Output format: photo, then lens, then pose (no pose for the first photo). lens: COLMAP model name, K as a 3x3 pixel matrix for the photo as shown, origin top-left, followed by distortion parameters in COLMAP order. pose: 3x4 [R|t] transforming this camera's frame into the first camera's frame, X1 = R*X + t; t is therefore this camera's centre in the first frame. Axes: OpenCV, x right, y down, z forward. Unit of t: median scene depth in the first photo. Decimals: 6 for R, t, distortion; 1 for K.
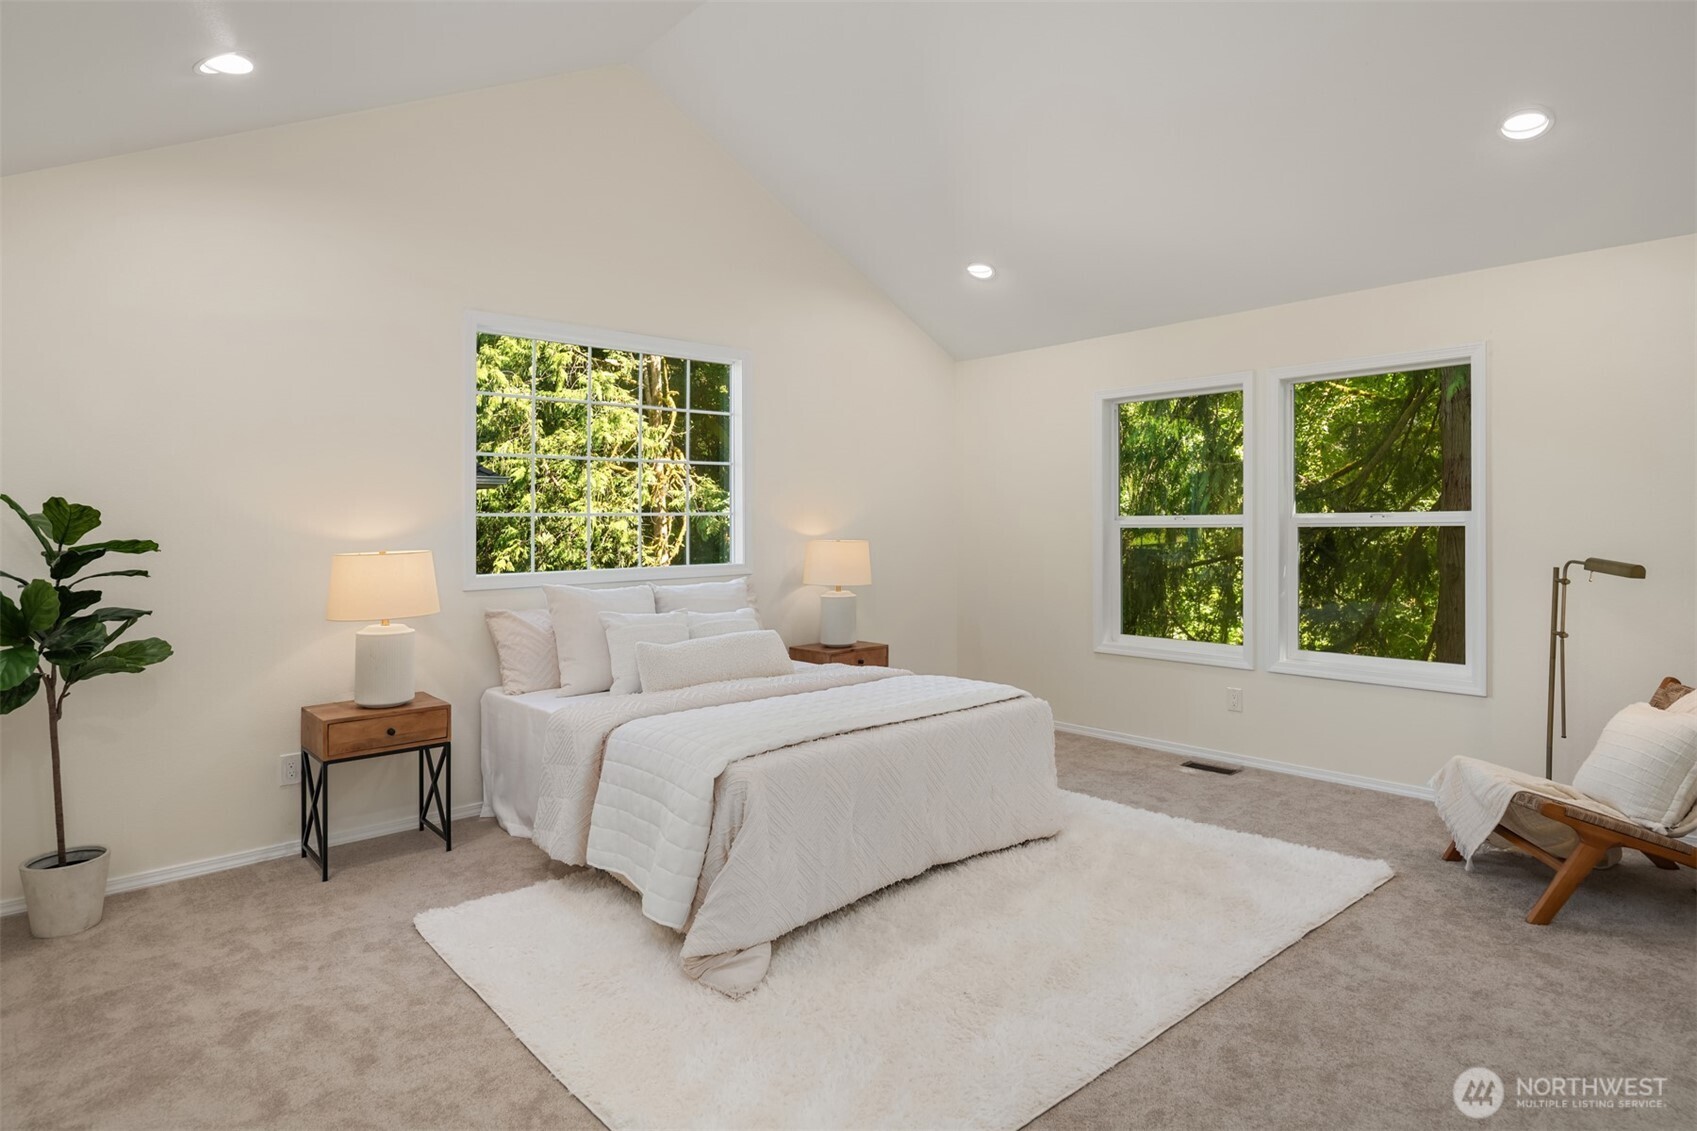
lens RADIAL K [[927.4, 0, 876.0], [0, 927.4, 517.4], [0, 0, 1]] dist [0.005434, 0.000370]
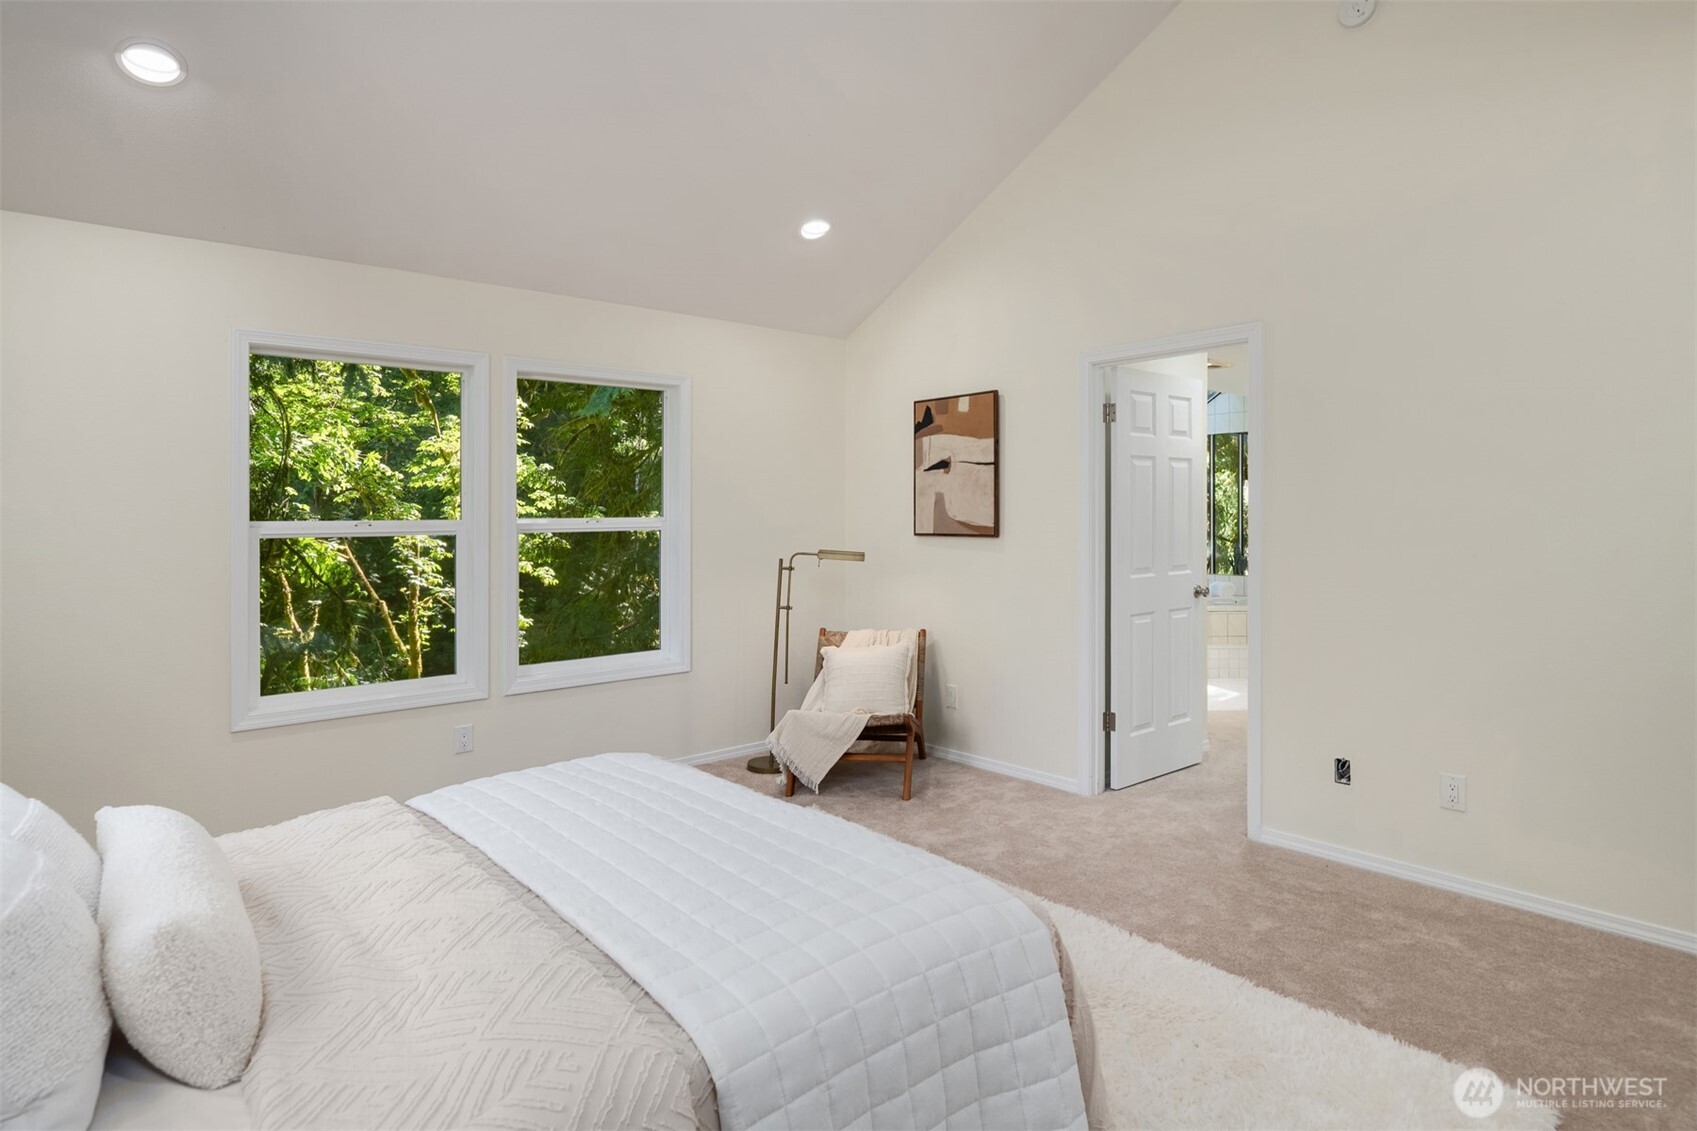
lens RADIAL K [[927.4, 0, 849.6], [0, 927.4, 554.7], [0, 0, 1]] dist [0.005434, 0.000370]
pose [[0.026356, -0.020865, 0.999435, -0.604006], [0.008061, 0.999754, 0.020659, 0.020976], [-0.999620, 0.007512, 0.026518, 0.866712]]
